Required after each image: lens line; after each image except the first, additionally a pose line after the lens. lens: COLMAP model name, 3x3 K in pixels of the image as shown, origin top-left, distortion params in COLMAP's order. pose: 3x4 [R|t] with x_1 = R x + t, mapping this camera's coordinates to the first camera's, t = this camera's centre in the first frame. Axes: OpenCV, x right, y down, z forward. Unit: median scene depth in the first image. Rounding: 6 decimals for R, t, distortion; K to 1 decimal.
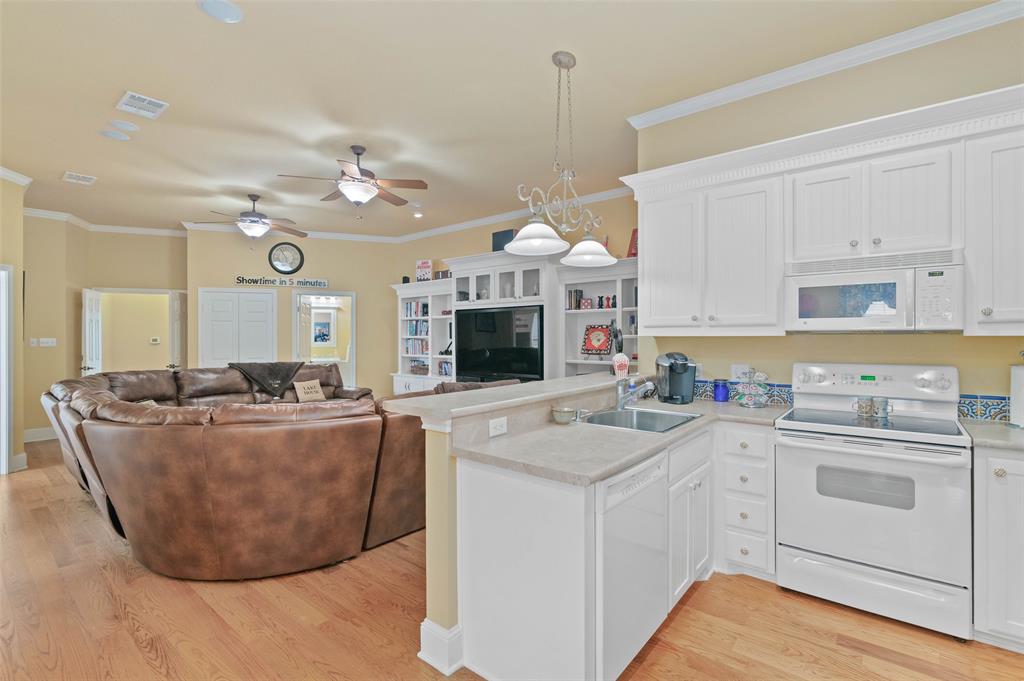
lens RADIAL K [[476.8, 0, 510.5], [0, 476.8, 330.6], [0, 0, 1]] dist [-0.000792, 0.000040]
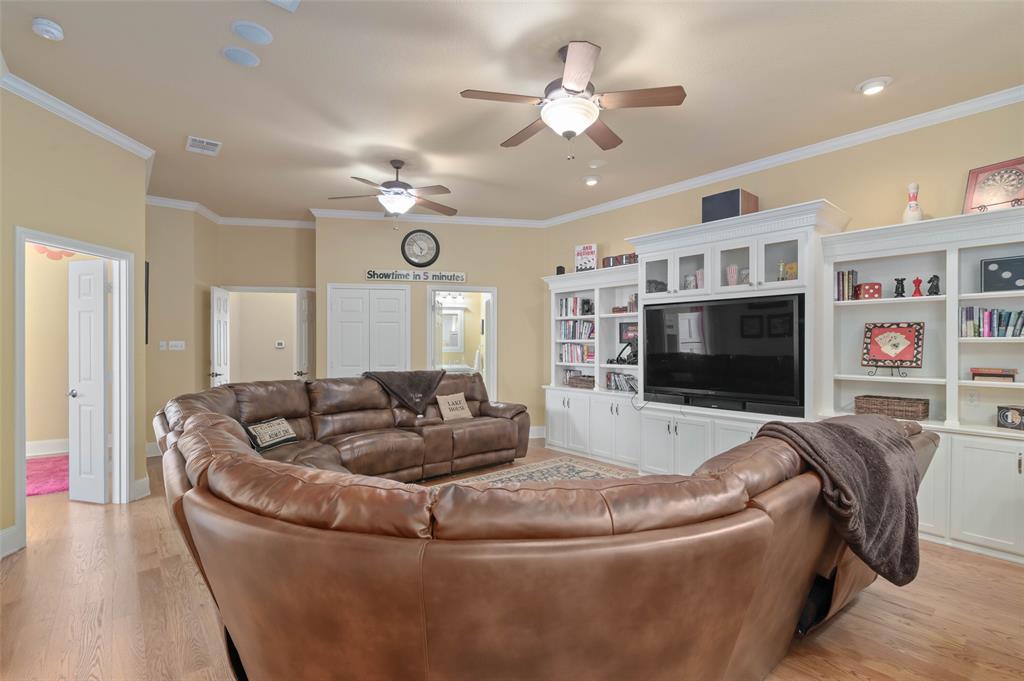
lens RADIAL K [[476.8, 0, 515.1], [0, 476.8, 336.1], [0, 0, 1]] dist [-0.003247, -0.000438]
pose [[0.984758, 0.000257, -0.173928, -0.185871], [-0.000238, 1.000000, 0.000131, 0.006052], [0.173928, -0.000087, 0.984758, 0.227295]]
